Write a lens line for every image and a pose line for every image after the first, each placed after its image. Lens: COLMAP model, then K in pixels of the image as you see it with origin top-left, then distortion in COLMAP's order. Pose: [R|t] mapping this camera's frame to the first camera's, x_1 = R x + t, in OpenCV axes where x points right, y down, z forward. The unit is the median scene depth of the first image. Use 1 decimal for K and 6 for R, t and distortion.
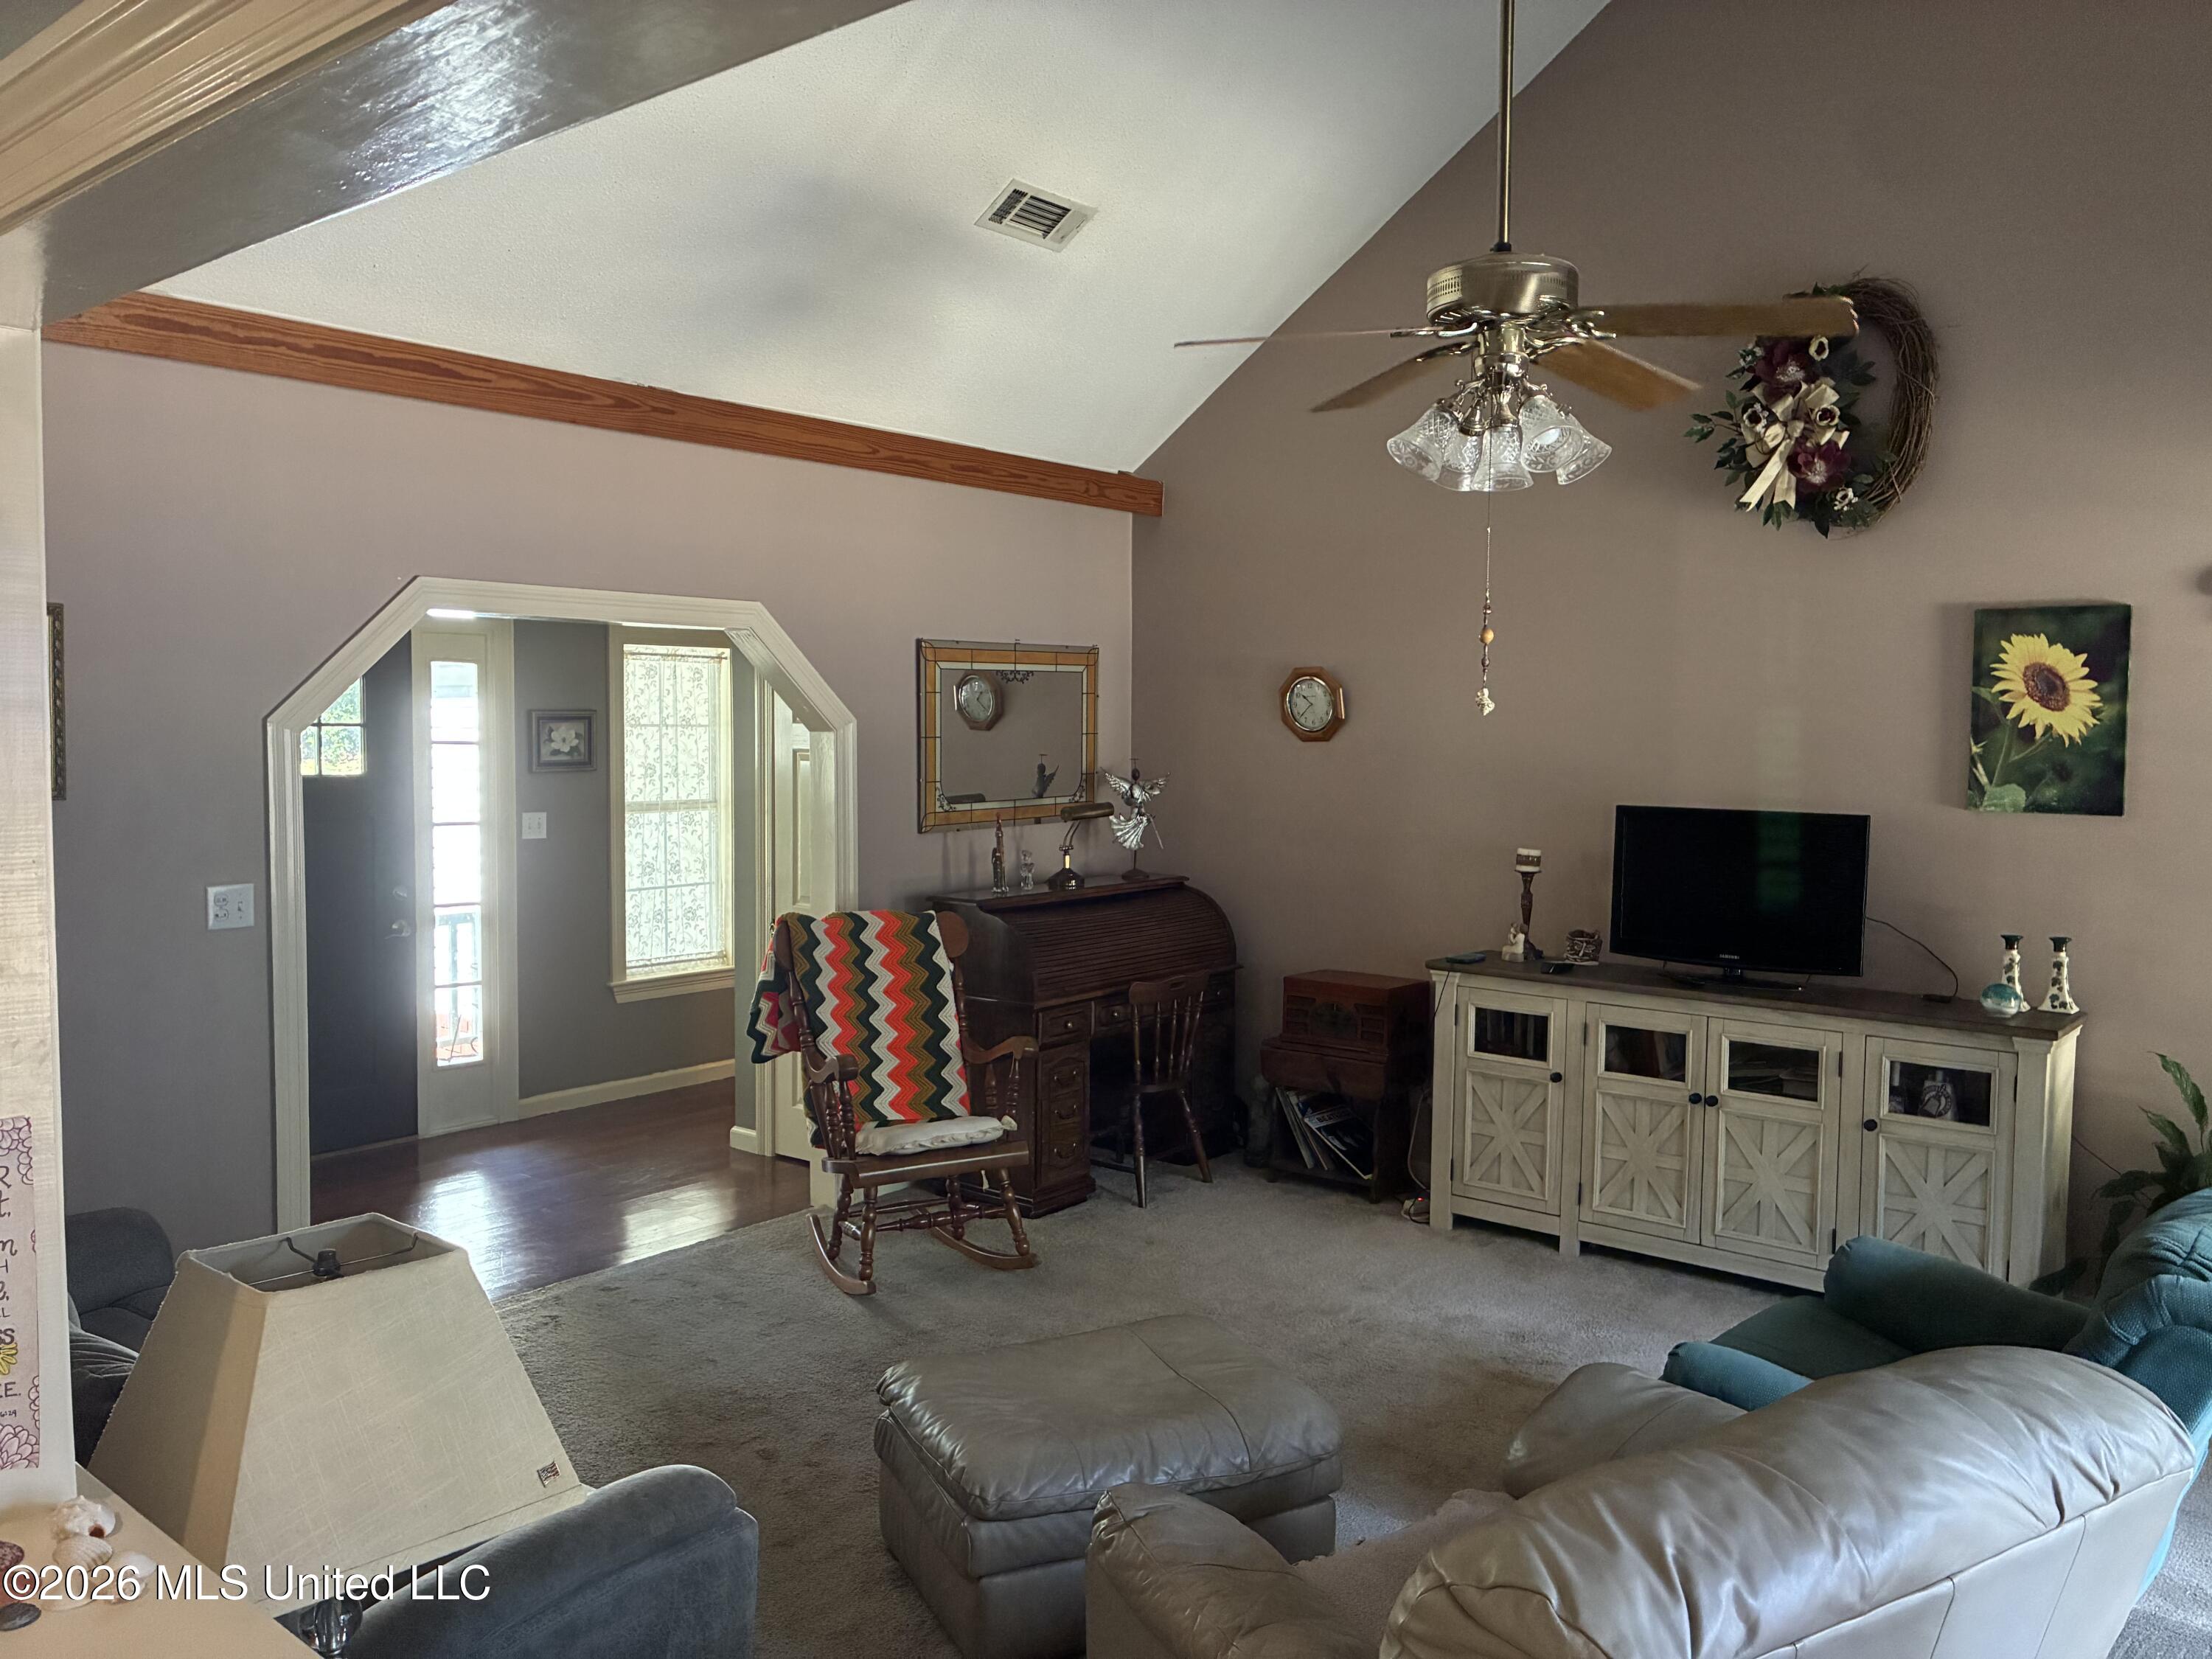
lens RADIAL K [[1684.0, 0, 1117.0], [0, 1684.0, 817.3], [0, 0, 1]] dist [0.049062, -0.057214]
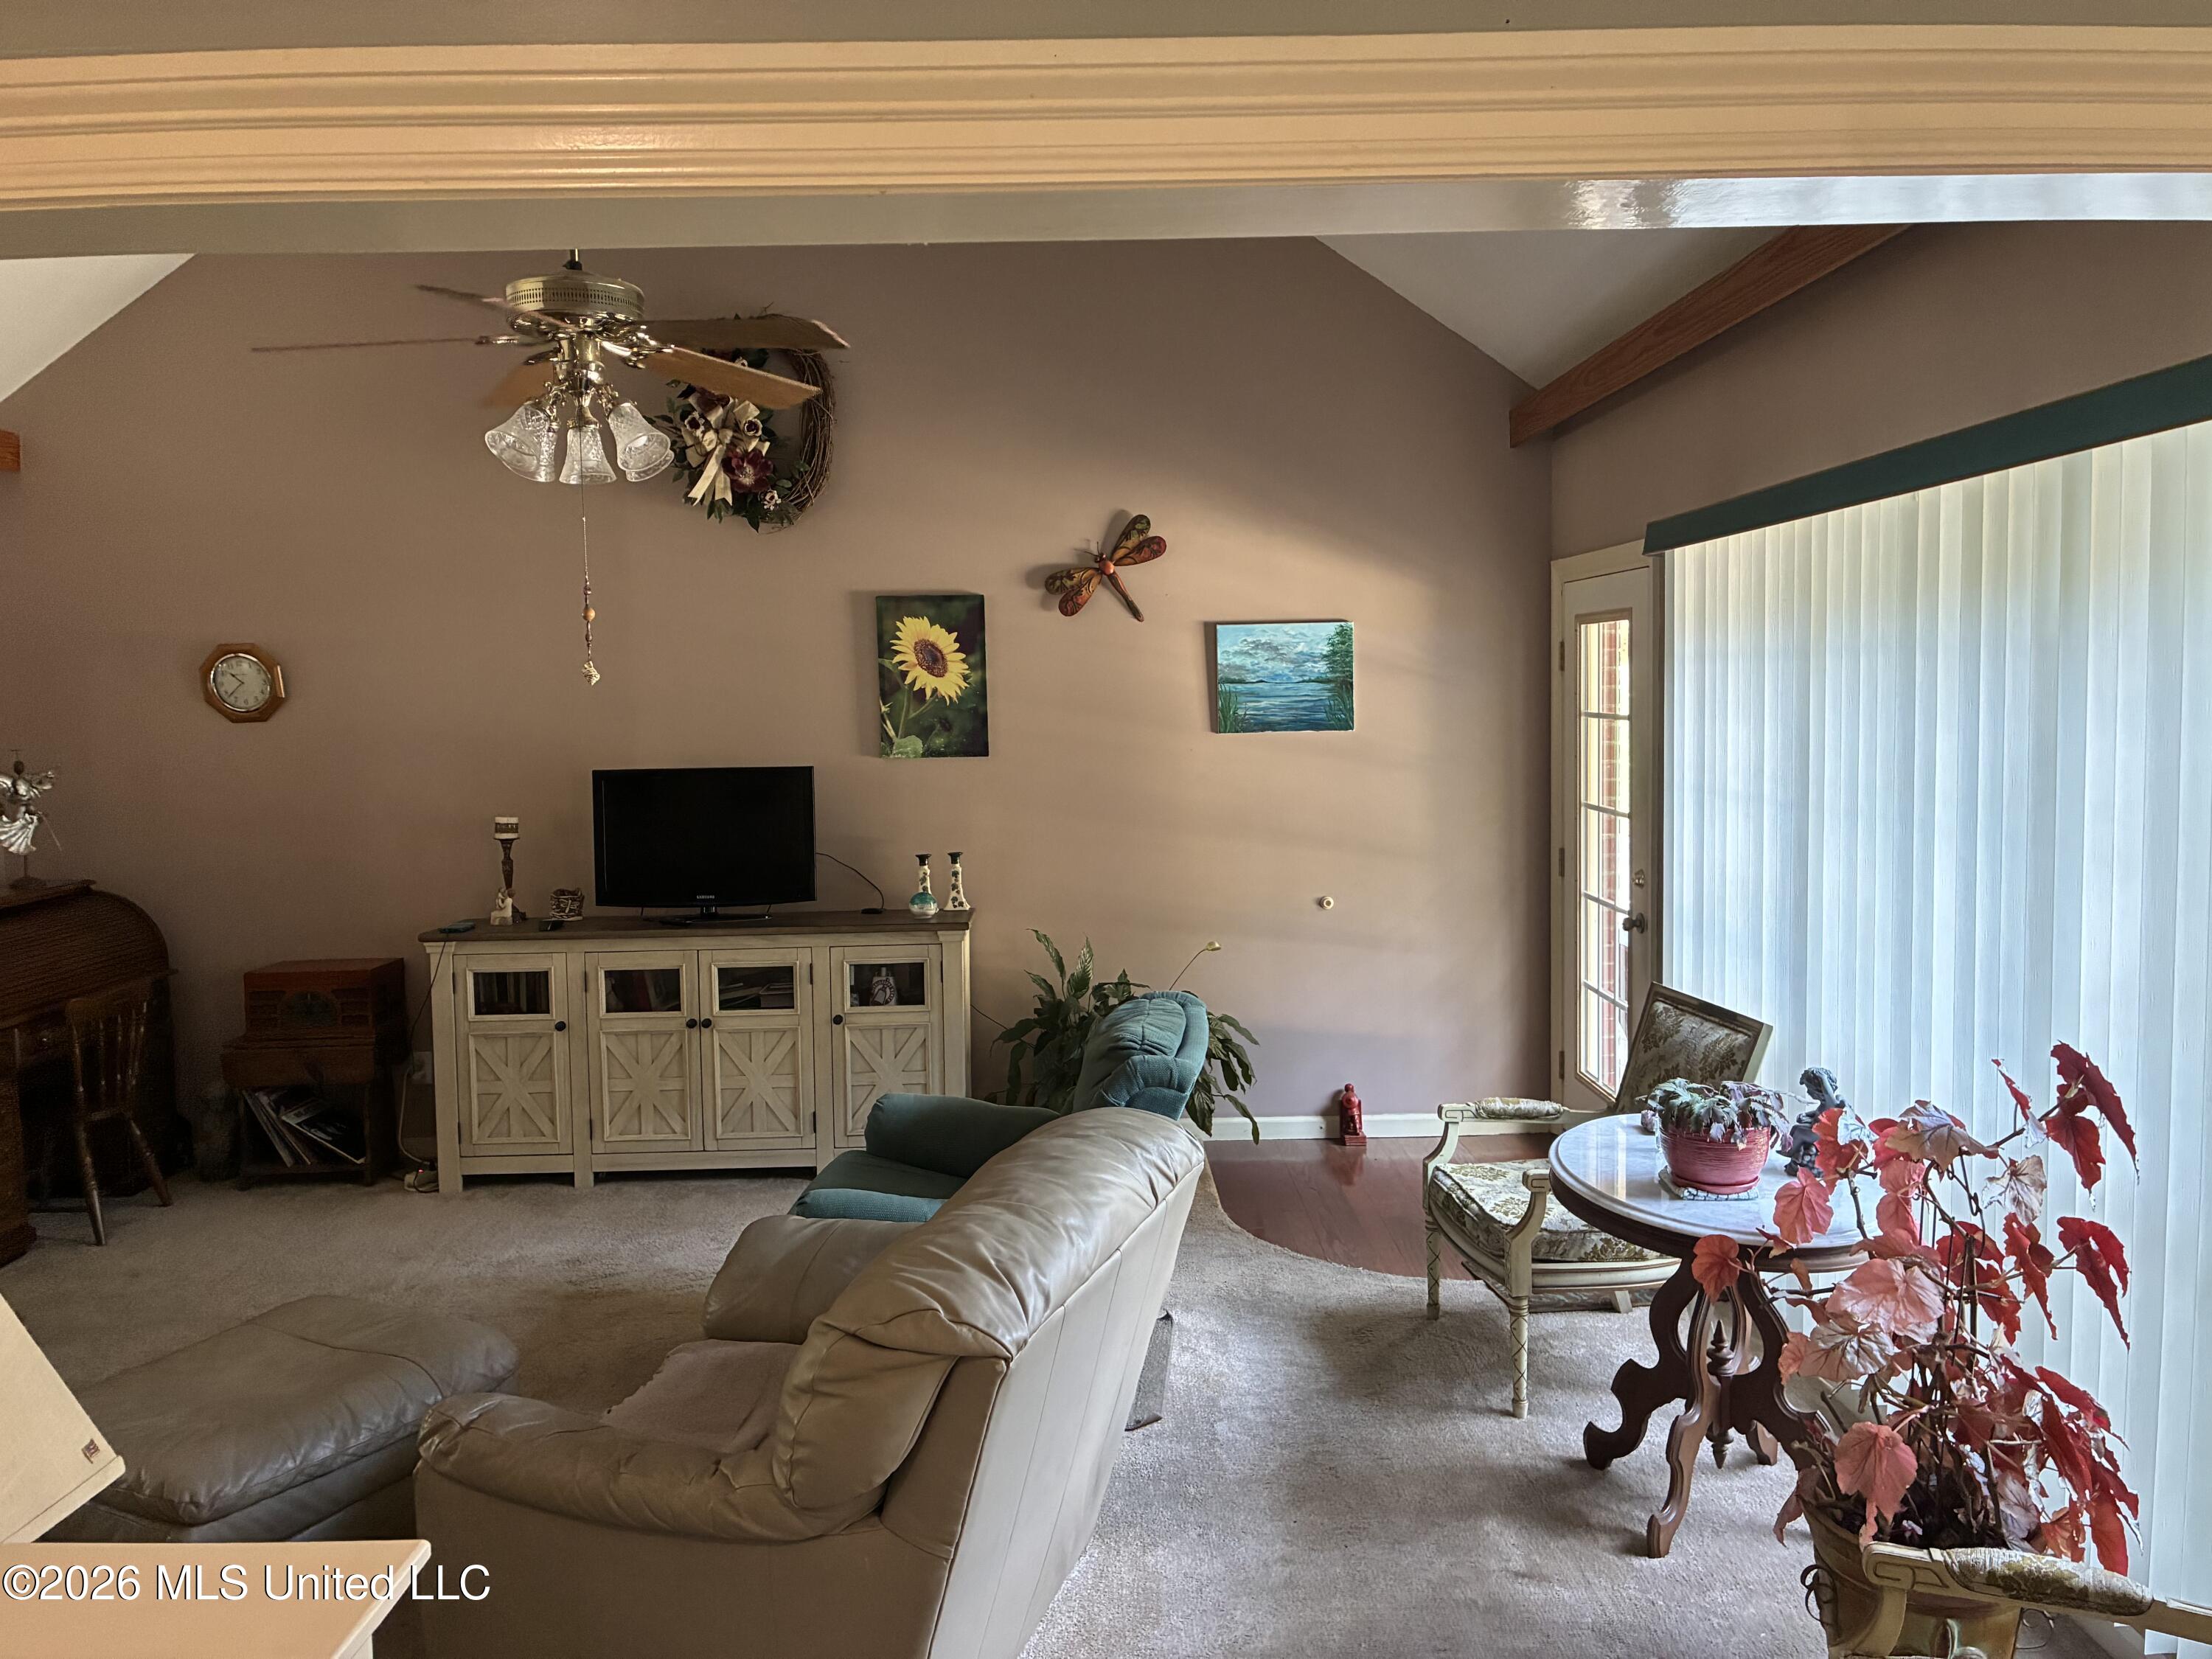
lens RADIAL K [[1684.0, 0, 1110.8], [0, 1684.0, 812.5], [0, 0, 1]] dist [0.049062, -0.057214]
pose [[0.764854, -0.069498, 0.640444, -0.157607], [0.063062, 0.997466, 0.032929, 0.005458], [-0.641109, 0.015202, 0.767299, -0.050232]]
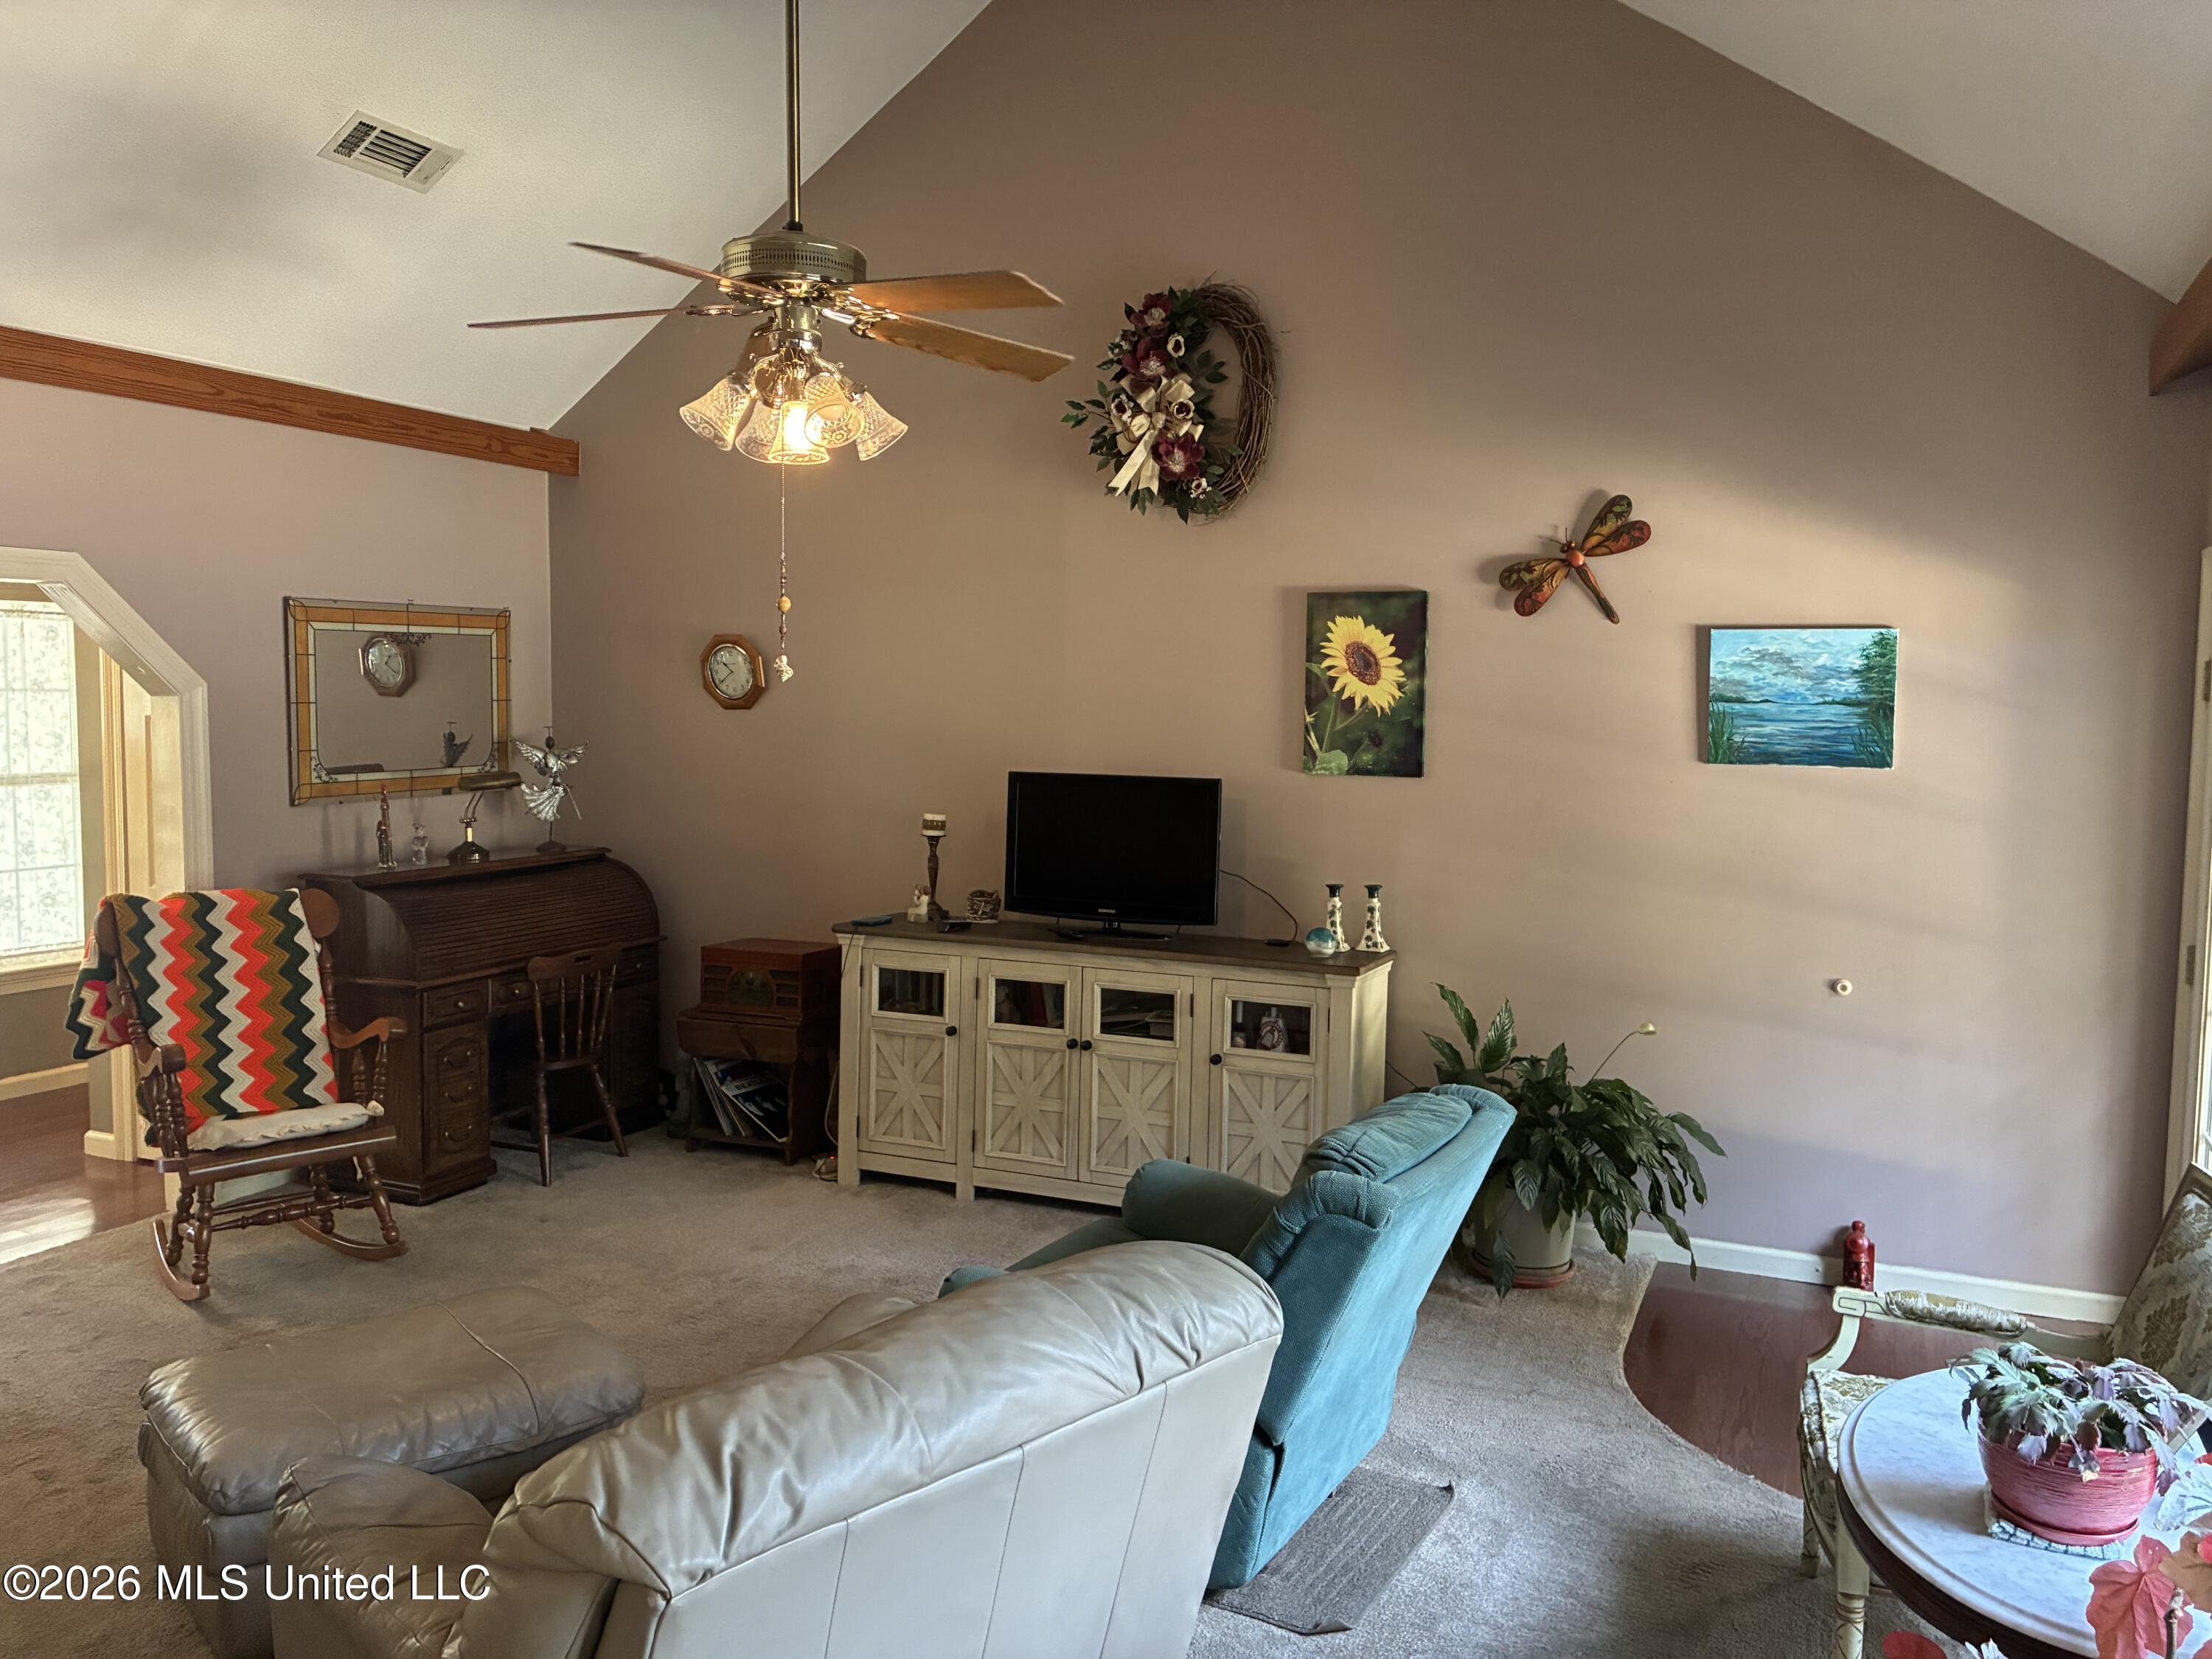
lens RADIAL K [[1684.0, 0, 1123.9], [0, 1684.0, 822.1], [0, 0, 1]] dist [0.049062, -0.057214]
pose [[0.965217, -0.014377, 0.261056, 0.096144], [0.009351, 0.999746, 0.020488, 0.003997], [-0.261284, -0.017334, 0.965106, -0.033191]]
